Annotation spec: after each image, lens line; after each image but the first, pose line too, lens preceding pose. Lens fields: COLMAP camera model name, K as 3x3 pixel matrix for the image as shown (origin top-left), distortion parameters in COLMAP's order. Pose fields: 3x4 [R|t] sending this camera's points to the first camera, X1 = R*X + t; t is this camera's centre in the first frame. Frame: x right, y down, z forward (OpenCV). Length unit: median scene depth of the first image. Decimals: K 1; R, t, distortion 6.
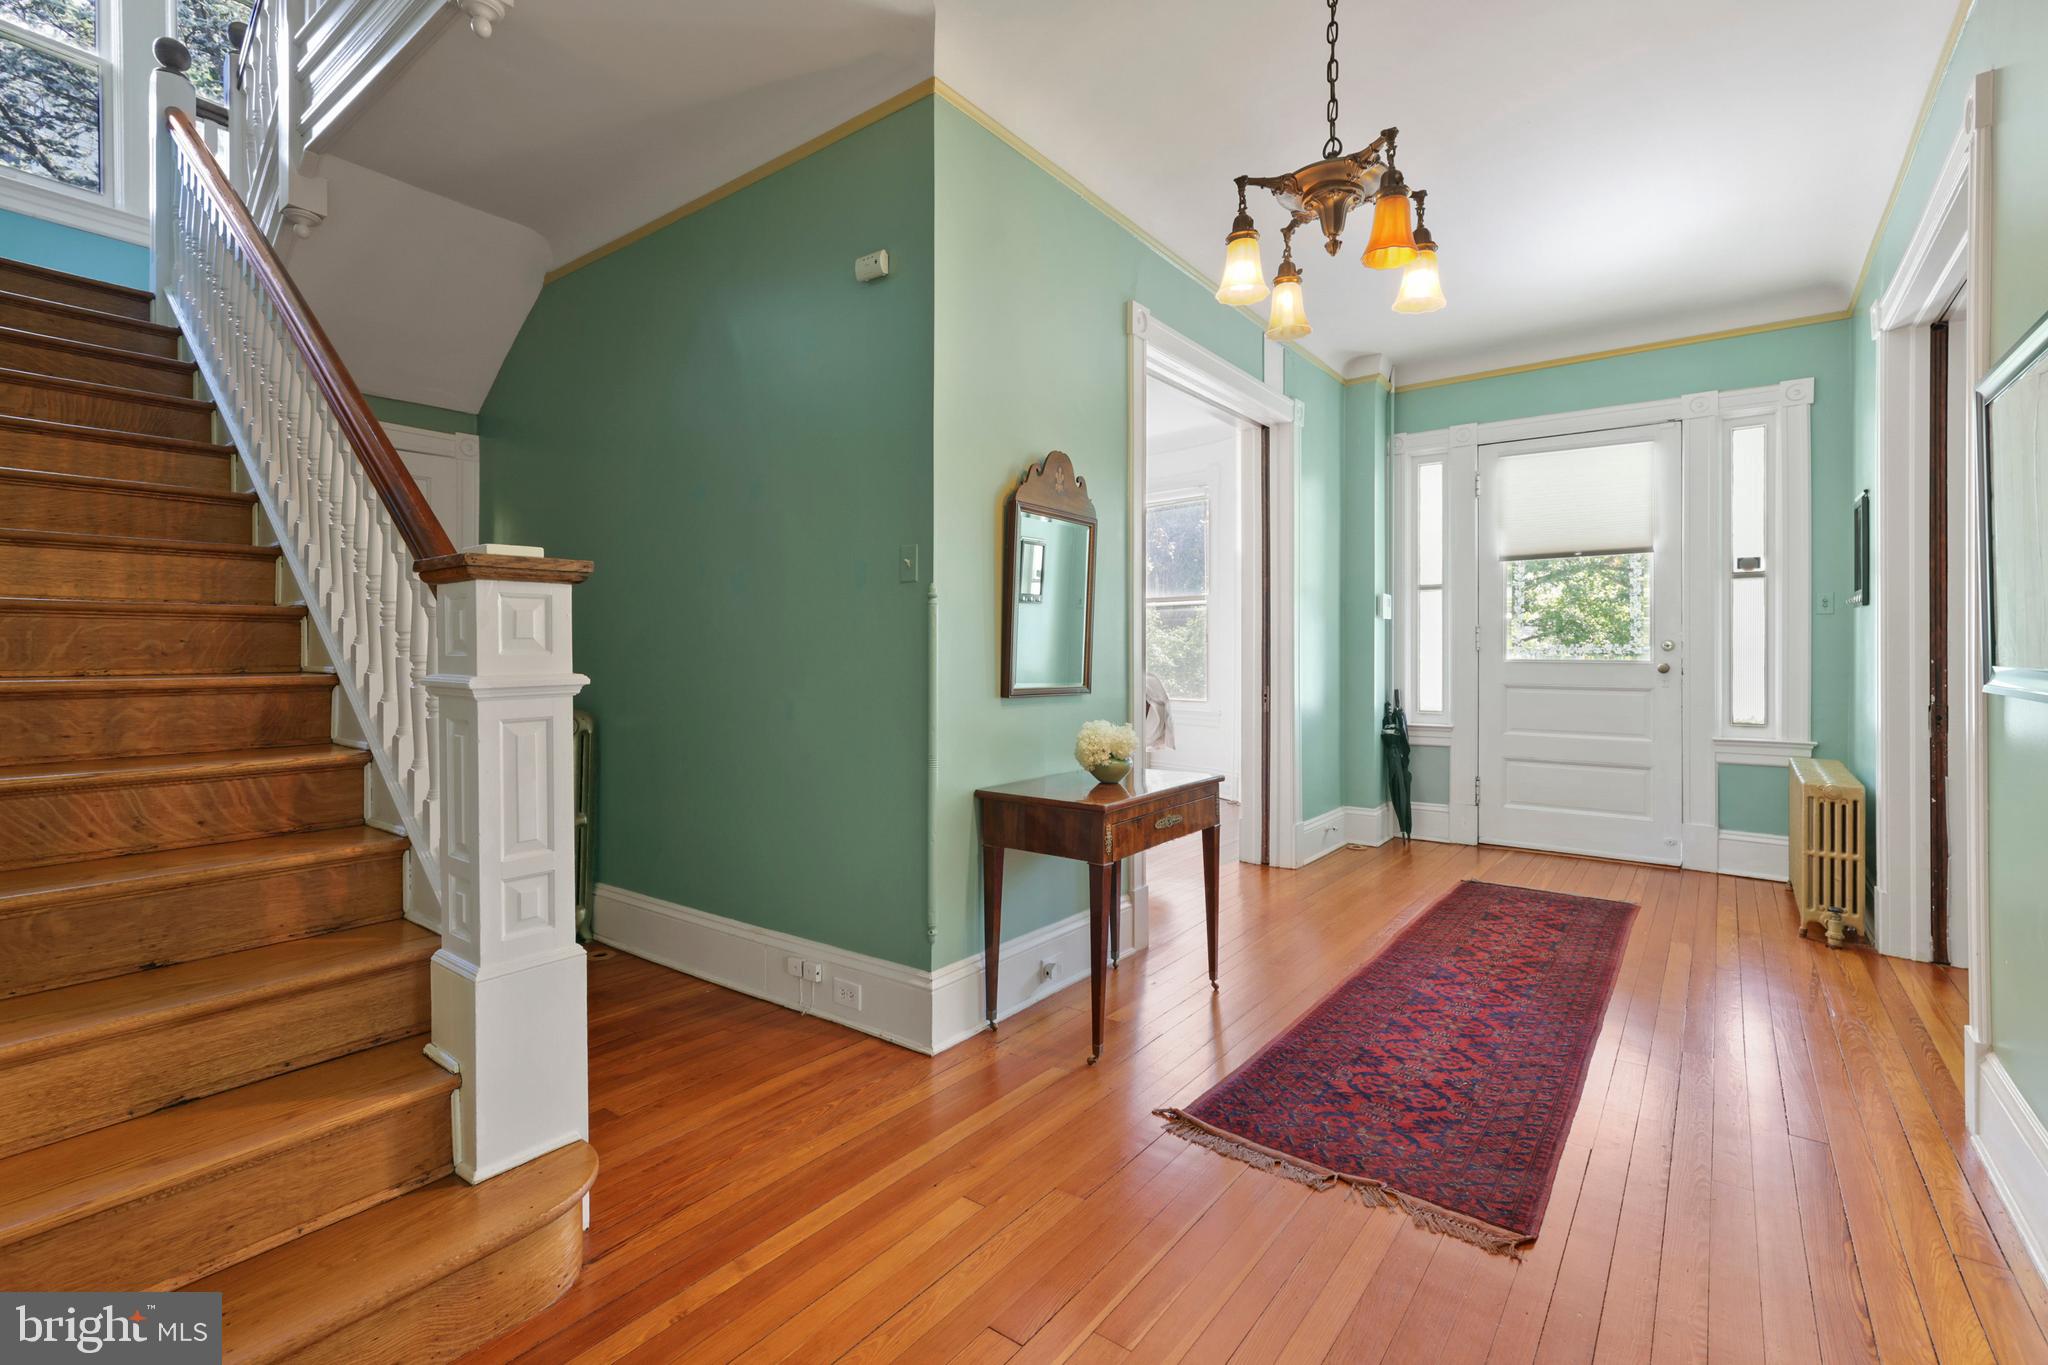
lens RADIAL K [[923.1, 0, 1024.1], [0, 923.1, 639.2], [0, 0, 1]] dist [0.003453, 0.000787]
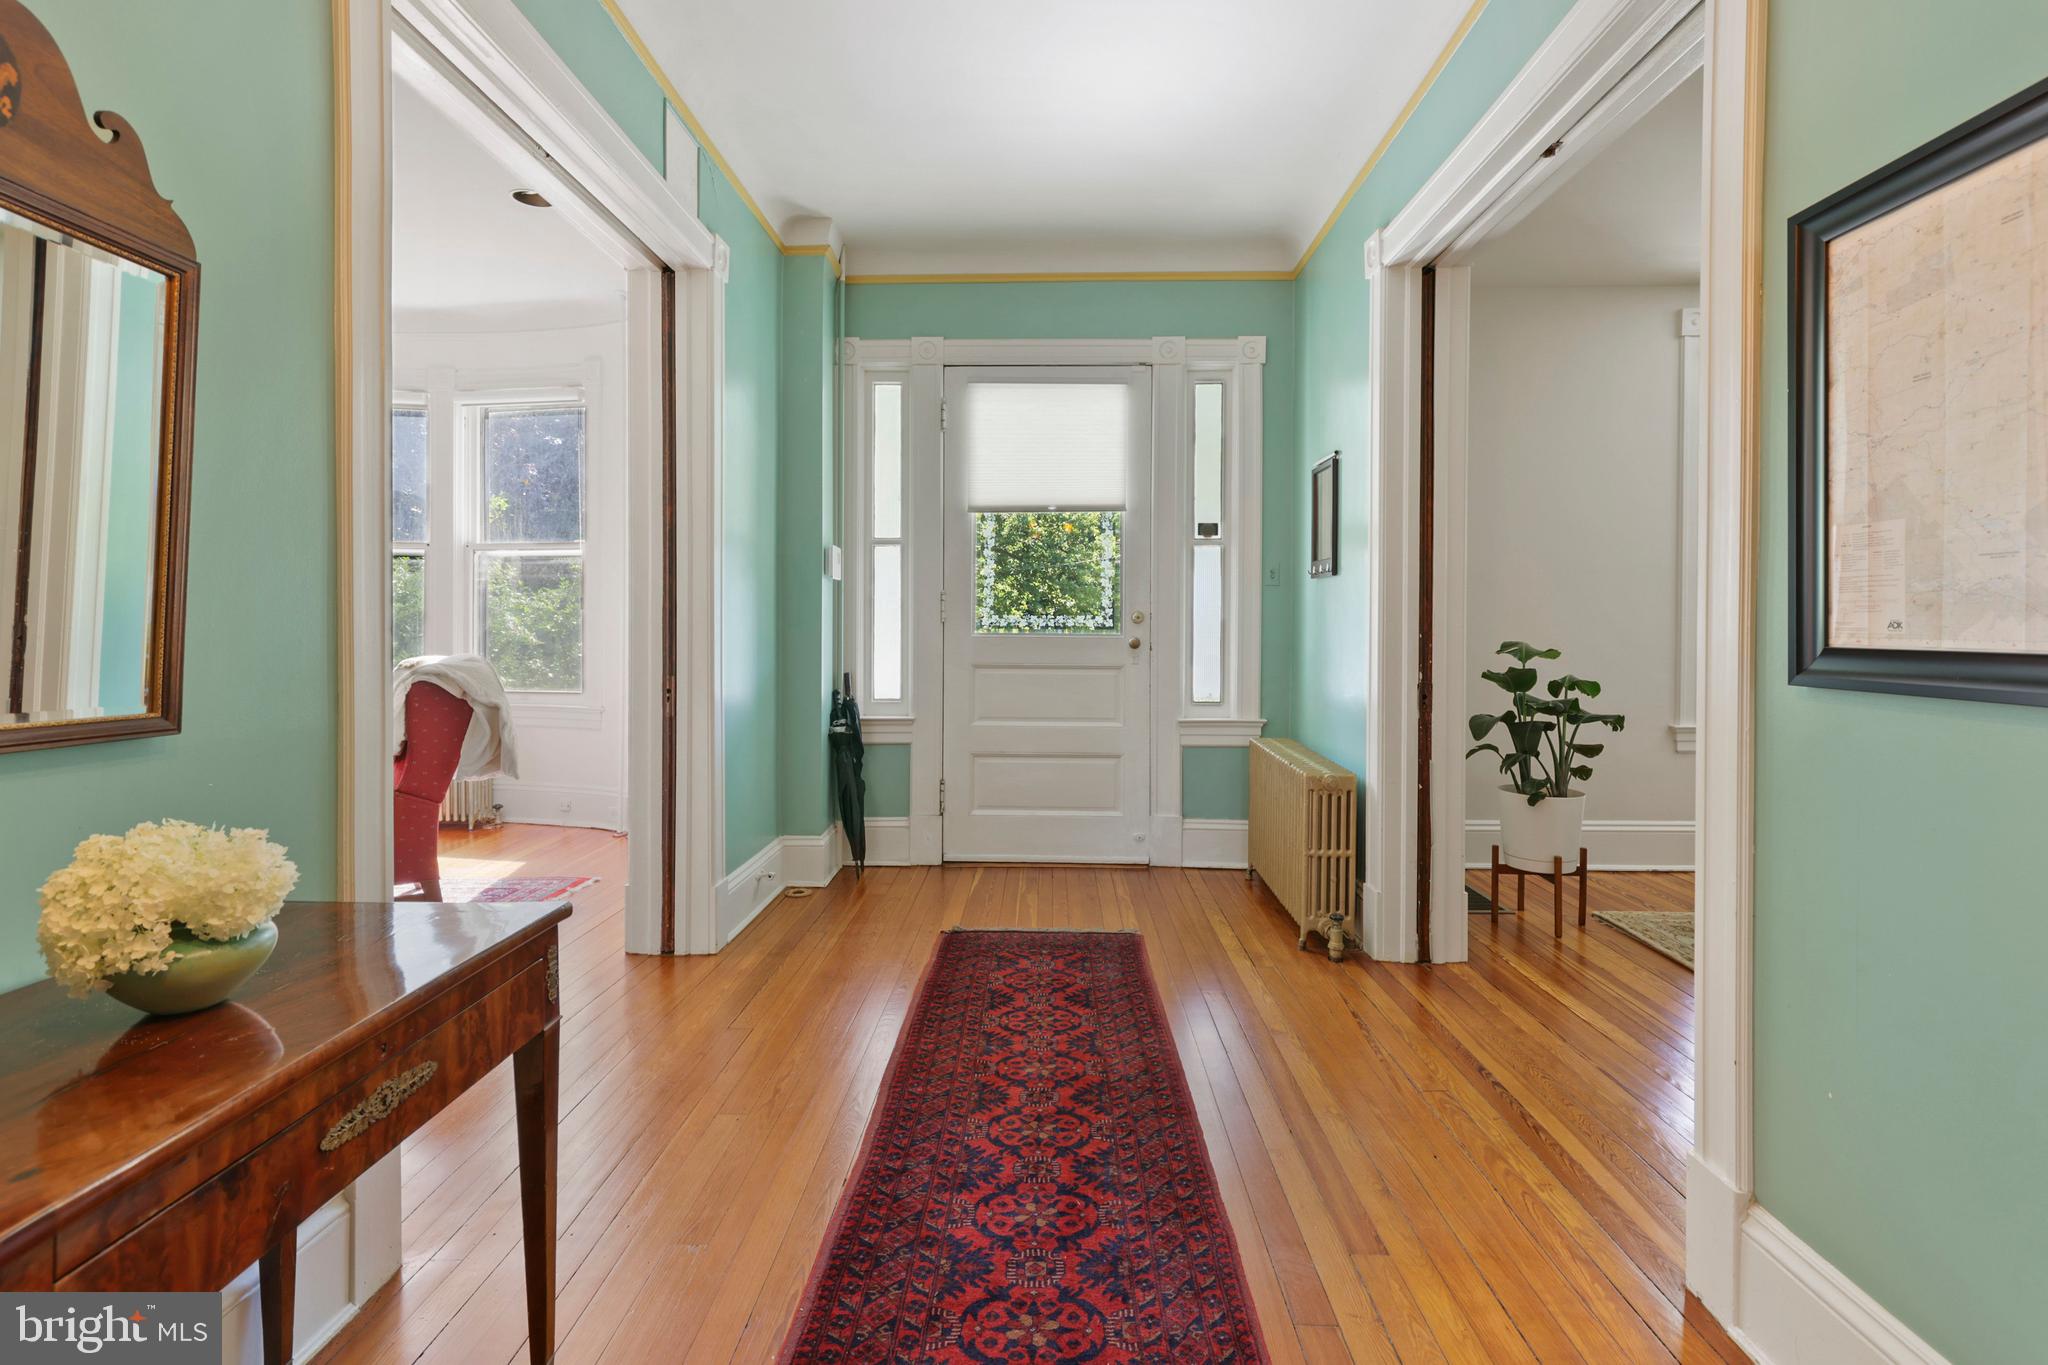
lens RADIAL K [[923.1, 0, 1024.1], [0, 923.1, 639.2], [0, 0, 1]] dist [0.003453, 0.000787]
pose [[0.812113, -0.006803, 0.583461, 0.092788], [-0.010793, 0.999586, 0.026678, 0.005519], [-0.583401, -0.027963, 0.811703, 0.354917]]
